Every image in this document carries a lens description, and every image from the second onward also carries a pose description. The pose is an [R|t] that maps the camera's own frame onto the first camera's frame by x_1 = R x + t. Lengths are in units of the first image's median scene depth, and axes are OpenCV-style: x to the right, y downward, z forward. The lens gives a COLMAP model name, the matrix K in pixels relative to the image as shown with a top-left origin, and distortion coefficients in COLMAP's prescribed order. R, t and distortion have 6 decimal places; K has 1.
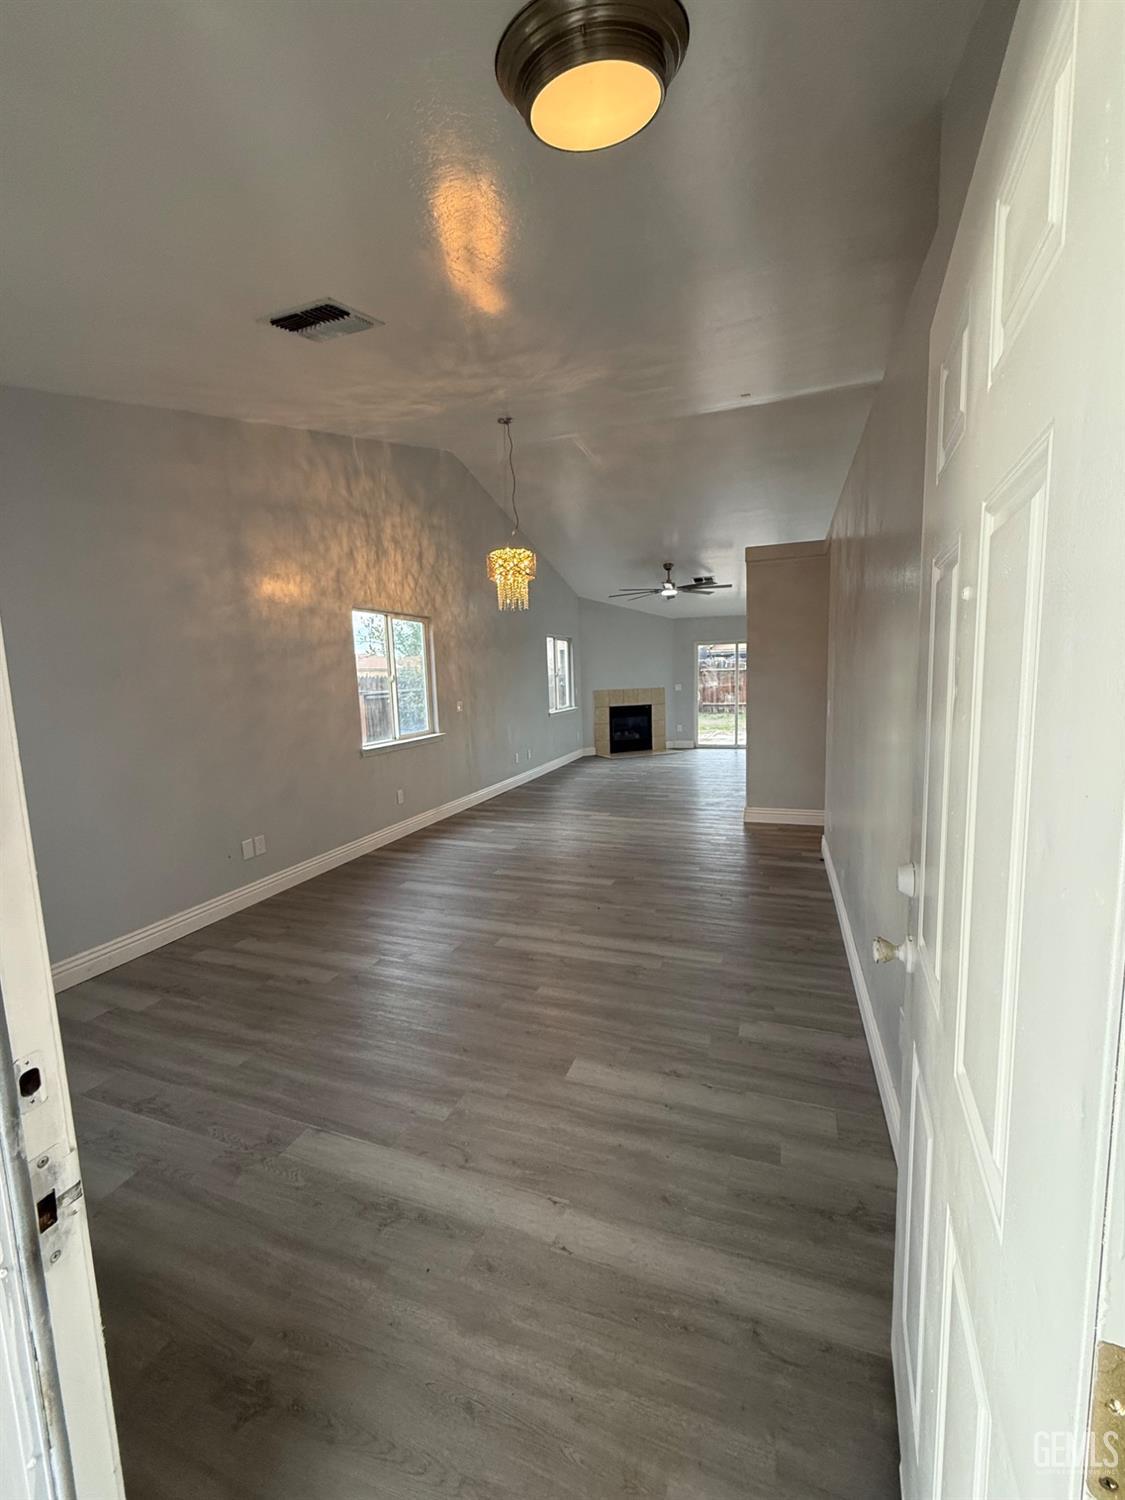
lens RADIAL K [[603.0, 0, 566.0], [0, 603.0, 747.3], [0, 0, 1]] dist [-0.000591, 0.000179]
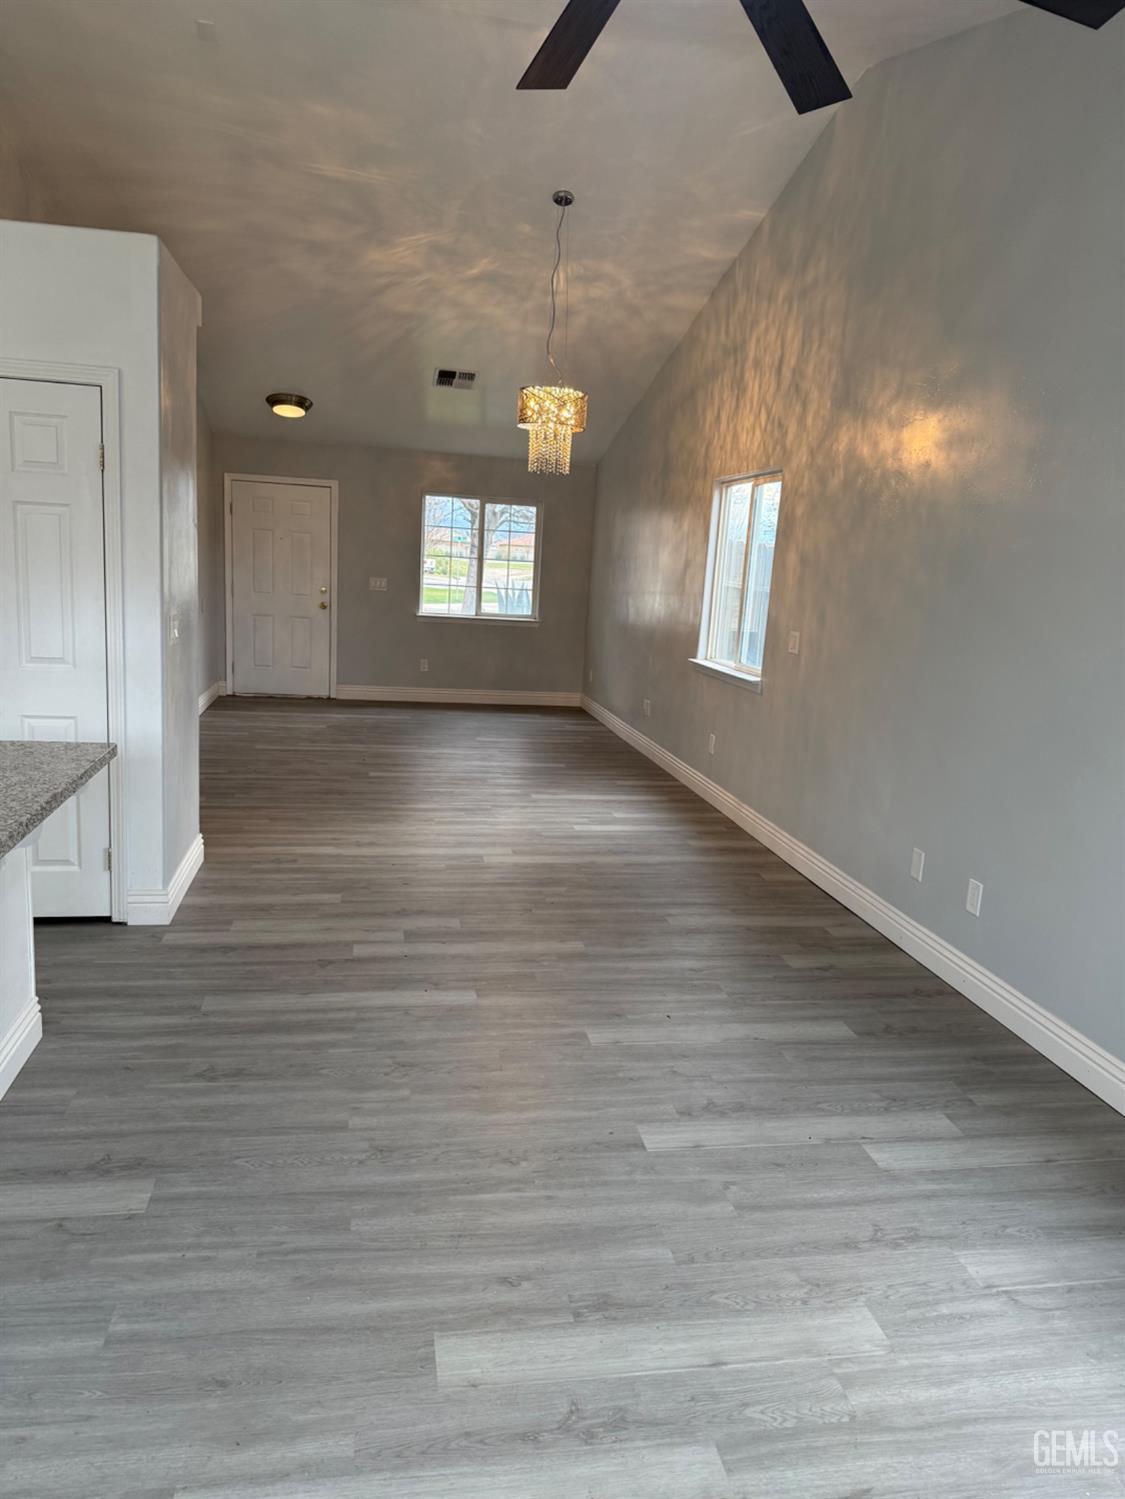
lens RADIAL K [[1042.6, 0, 560.7], [0, 1042.6, 744.6], [0, 0, 1]] dist [0.152922, -0.188743]
pose [[-0.838865, 0.066500, -0.540263, 0.545043], [-0.099144, 0.957243, 0.271765, -0.238816], [0.535235, 0.281538, -0.796404, 1.924173]]
